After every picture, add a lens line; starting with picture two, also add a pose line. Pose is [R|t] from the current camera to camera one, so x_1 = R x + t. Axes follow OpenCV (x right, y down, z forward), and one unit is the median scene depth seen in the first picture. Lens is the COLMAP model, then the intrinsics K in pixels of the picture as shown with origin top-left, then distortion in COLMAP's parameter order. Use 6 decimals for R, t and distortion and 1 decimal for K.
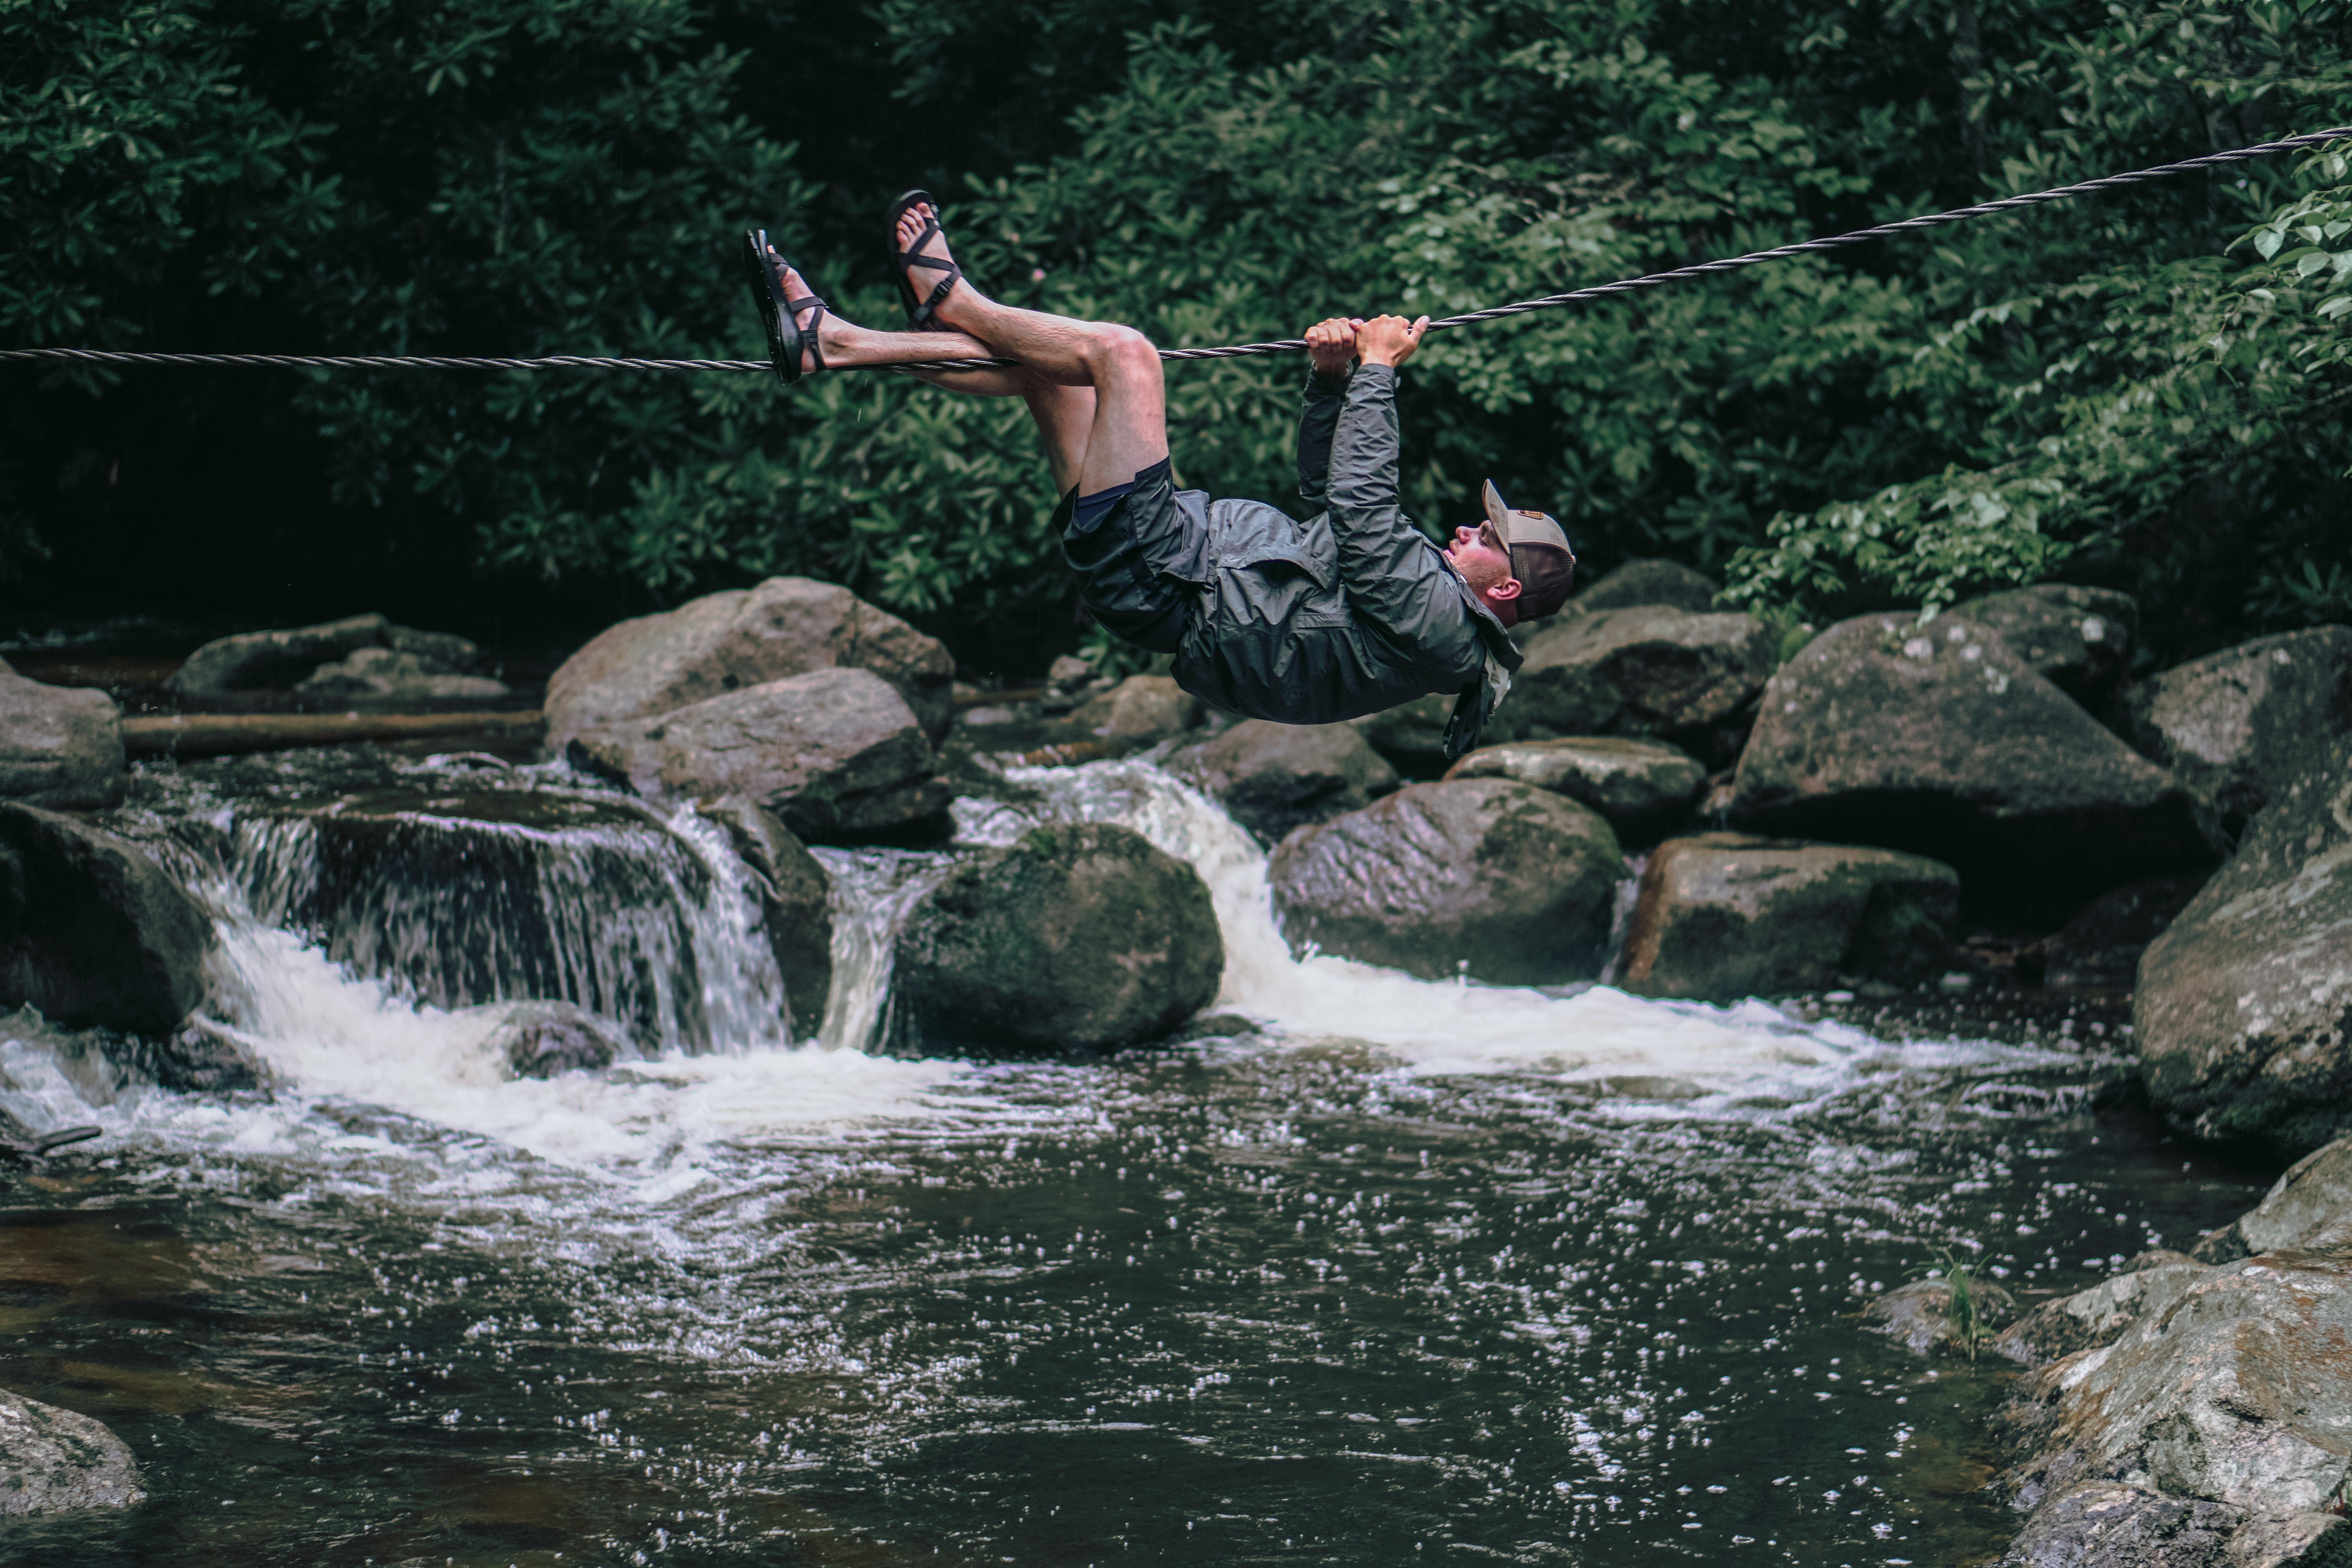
lens RADIAL K [[4658.6, 0, 1176.0], [0, 4658.6, 784.0], [0, 0, 1]] dist [-0.021698, -0.349766]
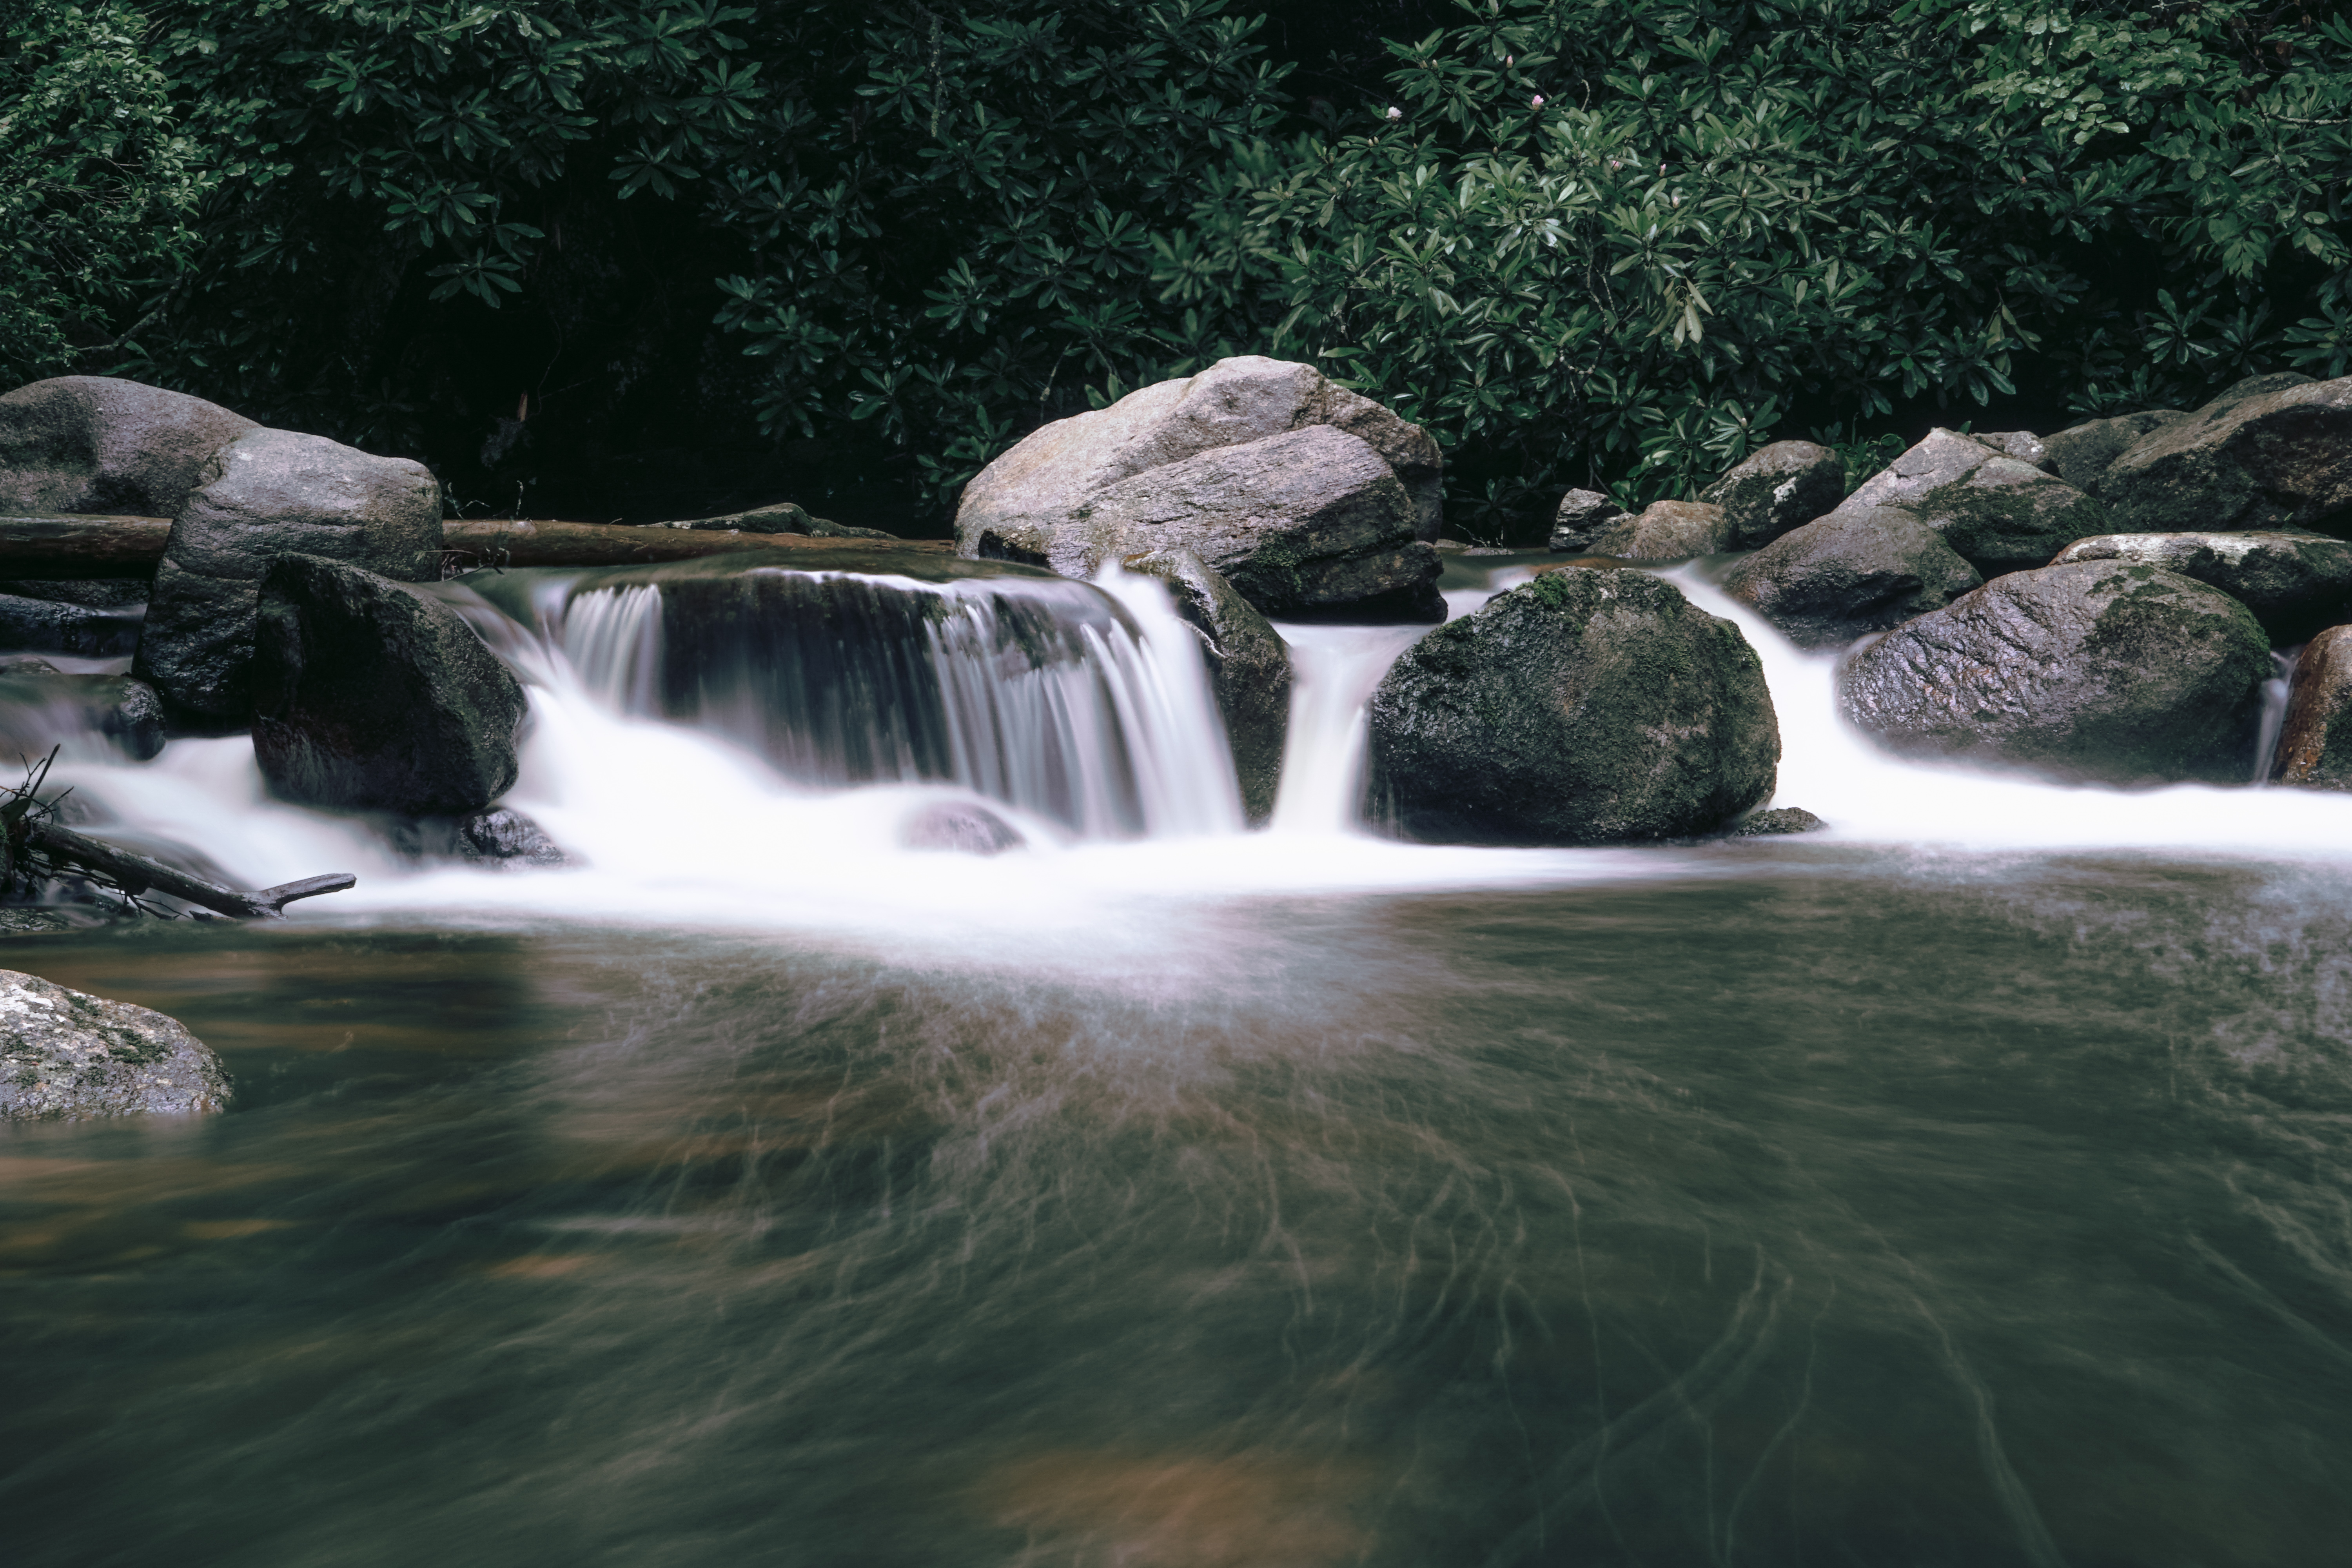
lens RADIAL K [[4478.1, 0, 1176.0], [0, 4478.1, 784.0], [0, 0, 1]] dist [0.011007, -0.091975]
pose [[0.992988, -0.025853, -0.115352, -0.003957], [0.018713, 0.997866, -0.062551, 0.084587], [0.116723, 0.059953, 0.991353, 0.205501]]
